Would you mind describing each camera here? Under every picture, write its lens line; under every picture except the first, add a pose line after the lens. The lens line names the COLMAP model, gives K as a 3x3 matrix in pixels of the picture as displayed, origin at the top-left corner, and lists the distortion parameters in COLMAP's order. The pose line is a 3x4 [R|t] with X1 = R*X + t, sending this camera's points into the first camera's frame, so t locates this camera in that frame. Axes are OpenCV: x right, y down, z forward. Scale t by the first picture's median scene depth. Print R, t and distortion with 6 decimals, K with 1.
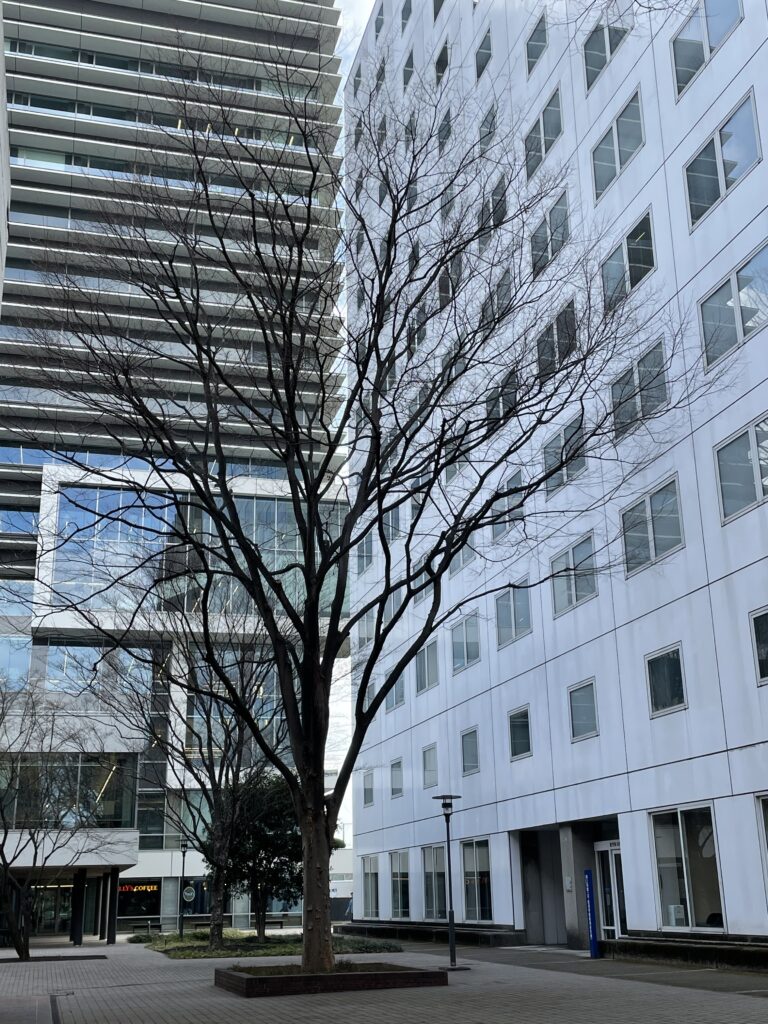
lens RADIAL K [[1205.1, 0, 384.0], [0, 1205.1, 512.0], [0, 0, 1]] dist [0.024802, 0.028157]
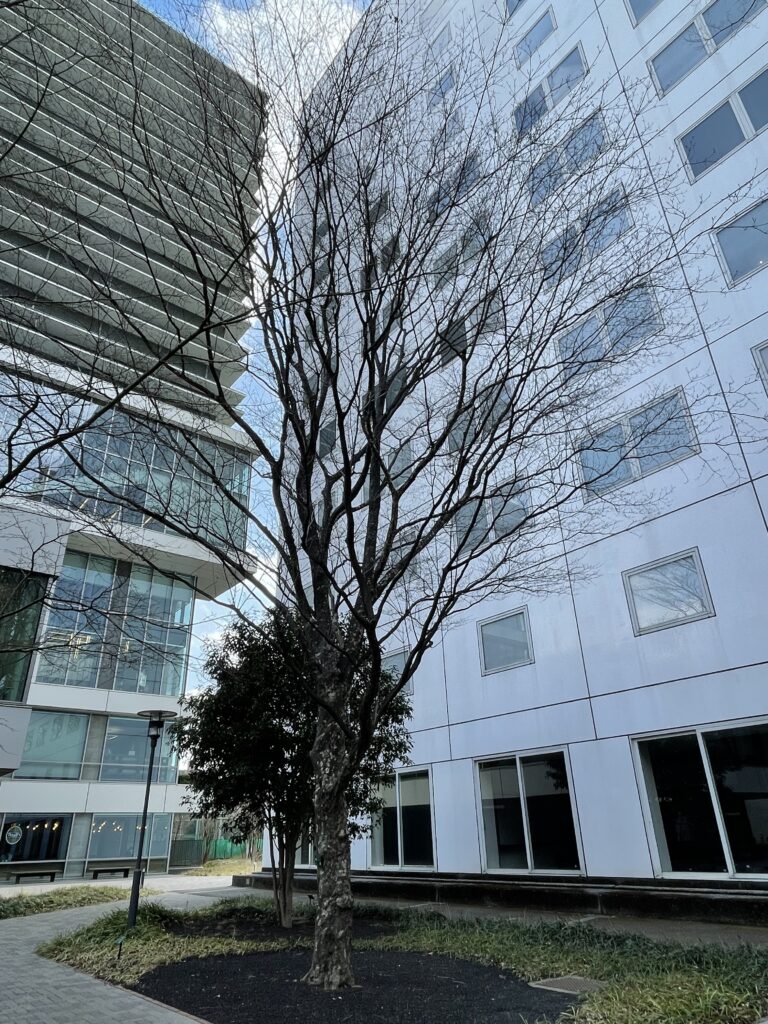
lens RADIAL K [[662.1, 0, 384.0], [0, 662.1, 512.0], [0, 0, 1]] dist [-0.001322, -0.001471]
pose [[0.920055, 0.176116, 0.349973, -0.636398], [-0.118930, 0.976666, -0.178826, 0.799100], [-0.373301, 0.122908, 0.919533, 2.439131]]
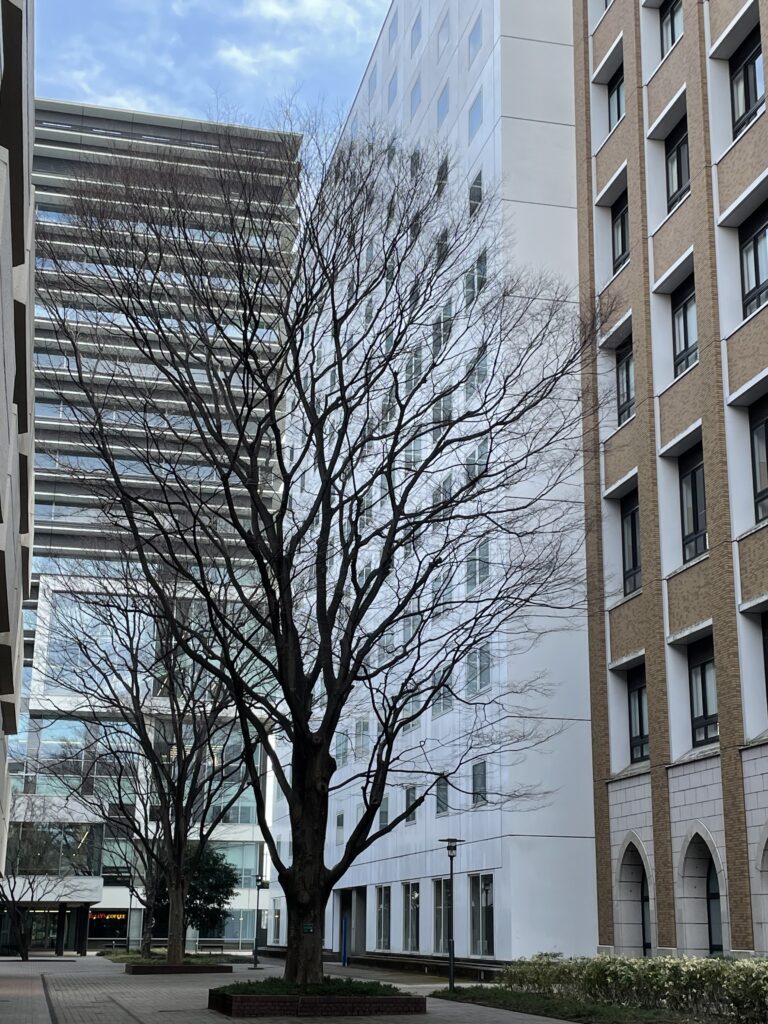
lens RADIAL K [[1438.9, 0, 384.0], [0, 1438.9, 512.0], [0, 0, 1]] dist [0.047492, 0.043198]
pose [[0.999012, 0.019395, -0.039997, 0.122757], [-0.018246, 0.999416, 0.028896, -0.146042], [0.040534, -0.028138, 0.998782, -0.444740]]
